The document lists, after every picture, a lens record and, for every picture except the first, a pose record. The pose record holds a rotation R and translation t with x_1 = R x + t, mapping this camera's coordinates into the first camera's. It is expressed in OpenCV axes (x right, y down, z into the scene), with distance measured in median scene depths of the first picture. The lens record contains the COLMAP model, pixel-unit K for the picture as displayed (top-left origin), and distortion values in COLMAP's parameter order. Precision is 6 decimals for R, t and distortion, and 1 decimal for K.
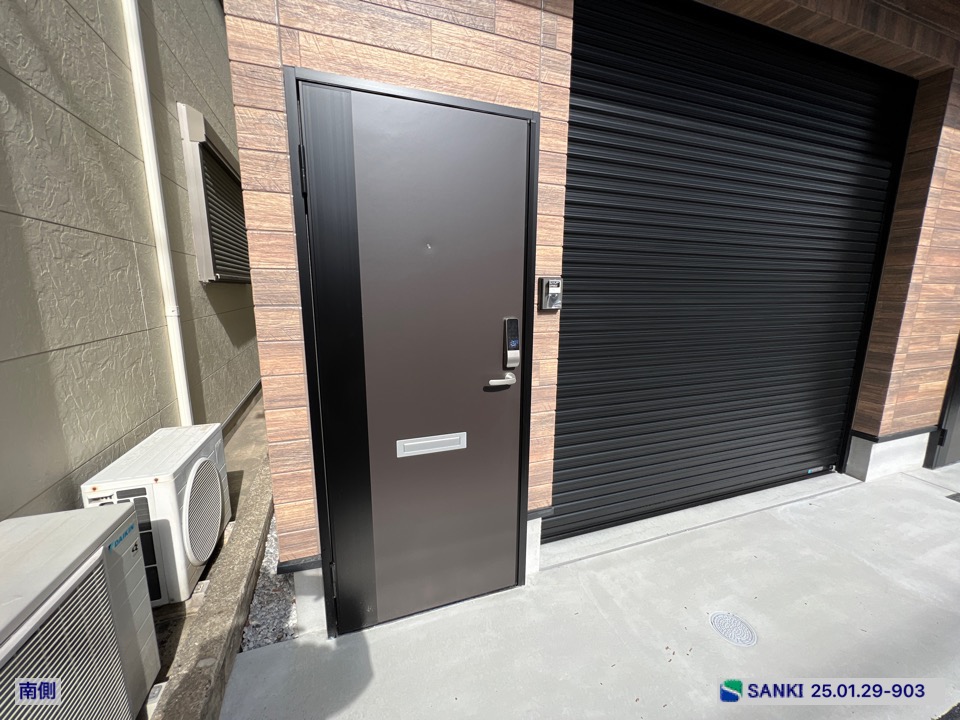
lens RADIAL K [[385.7, 0, 480.7], [0, 385.7, 361.4], [0, 0, 1]] dist [-0.002324, 0.000148]
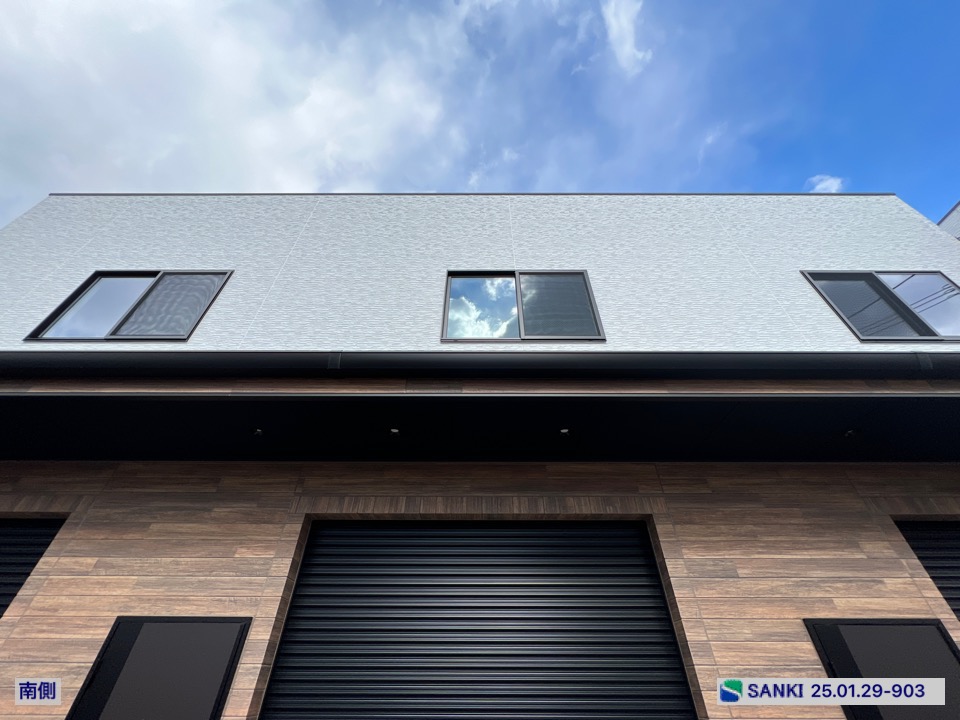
lens RADIAL K [[385.7, 0, 480.8], [0, 385.7, 360.3], [0, 0, 1]] dist [-0.002324, 0.000148]
pose [[0.938357, -0.227195, -0.260515, 4.130367], [-0.060408, 0.634280, -0.770740, -0.249448], [0.340347, 0.738967, 0.581457, 0.478135]]
